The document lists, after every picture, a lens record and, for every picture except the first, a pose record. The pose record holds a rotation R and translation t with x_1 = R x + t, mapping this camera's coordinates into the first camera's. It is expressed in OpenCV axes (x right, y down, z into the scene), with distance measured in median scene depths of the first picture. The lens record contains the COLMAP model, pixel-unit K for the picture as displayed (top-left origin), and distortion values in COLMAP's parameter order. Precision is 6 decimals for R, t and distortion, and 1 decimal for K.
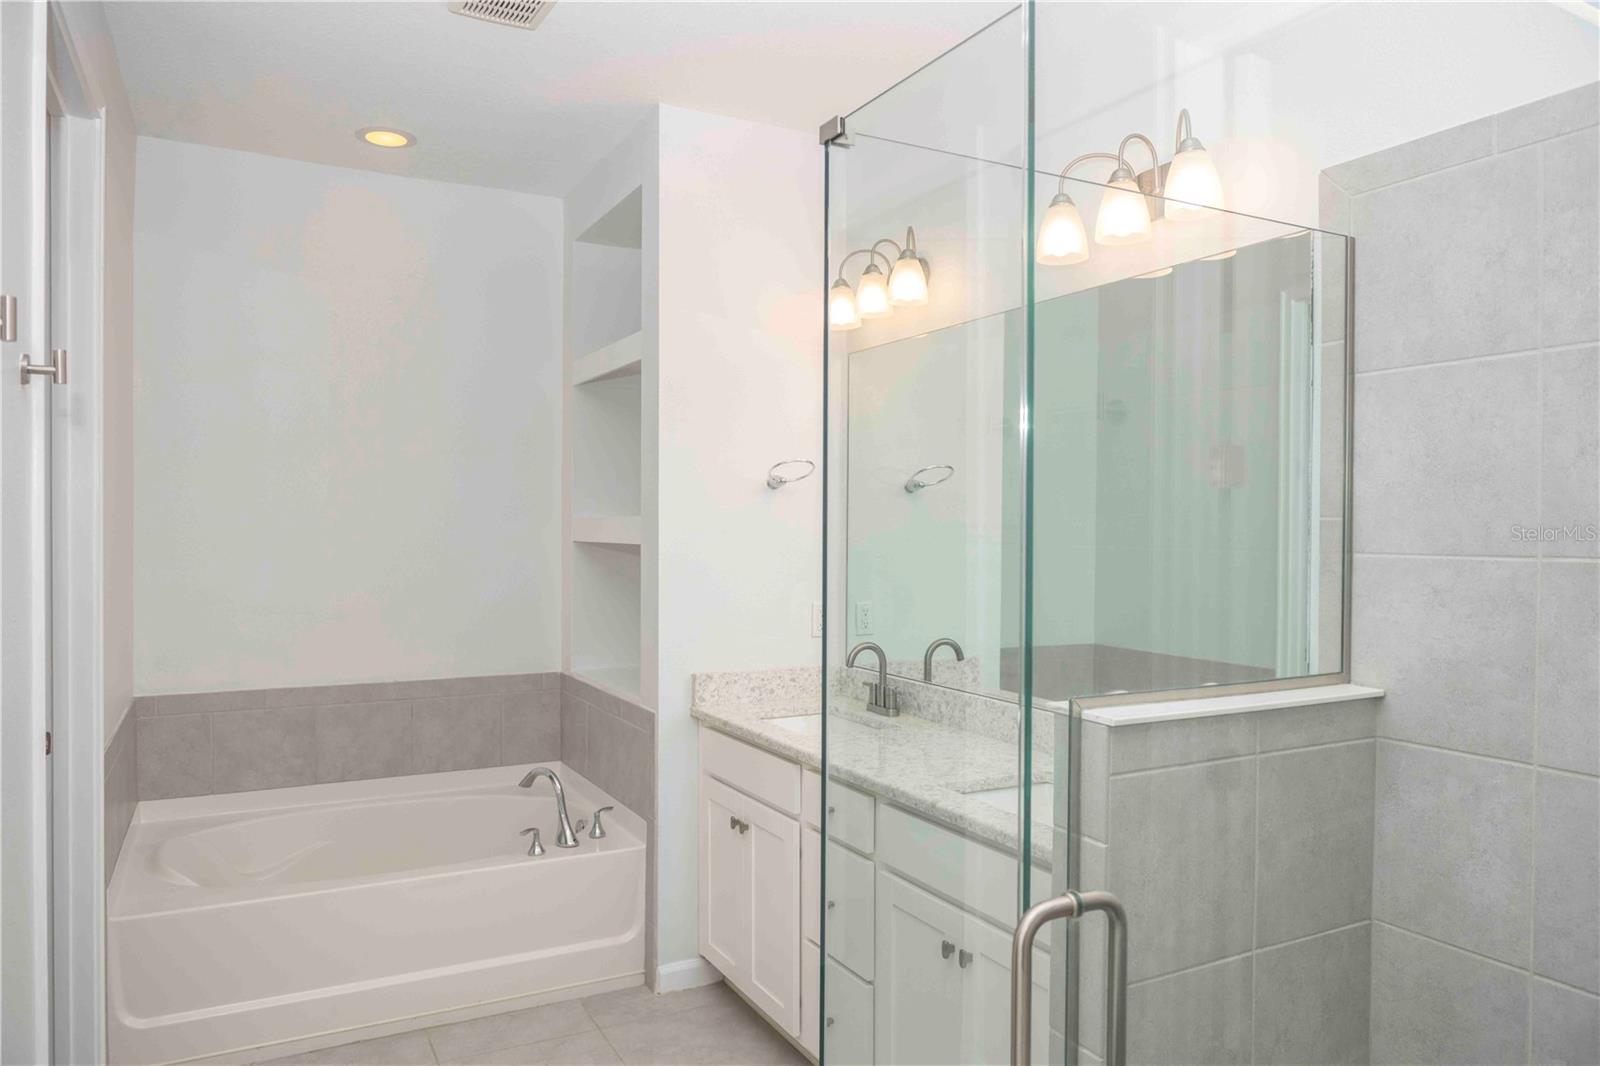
lens RADIAL K [[1089.9, 0, 792.8], [0, 1089.9, 532.0], [0, 0, 1]] dist [-0.025584, 0.010379]
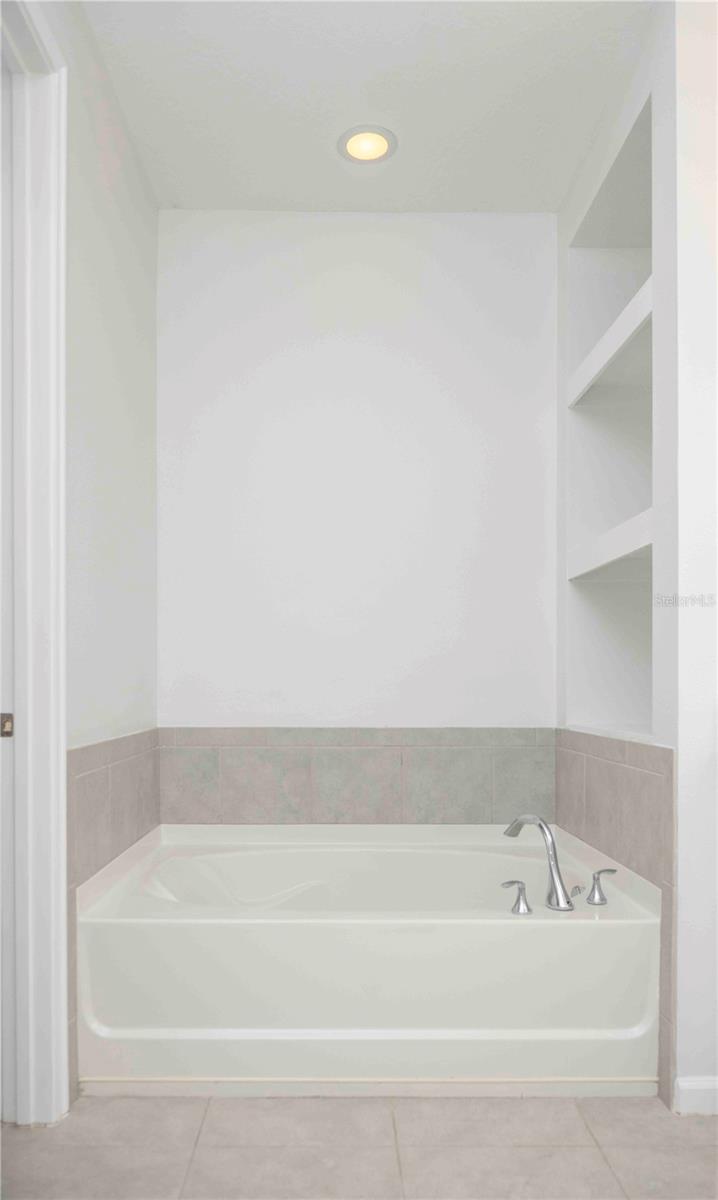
lens RADIAL K [[826.4, 0, 333.7], [0, 826.4, 689.9], [0, 0, 1]] dist [0.002498, -0.011653]
pose [[0.883844, -0.004285, -0.467762, -0.062346], [-0.001992, 0.999914, -0.012925, 0.128035], [0.467778, 0.012356, 0.883760, 0.351864]]
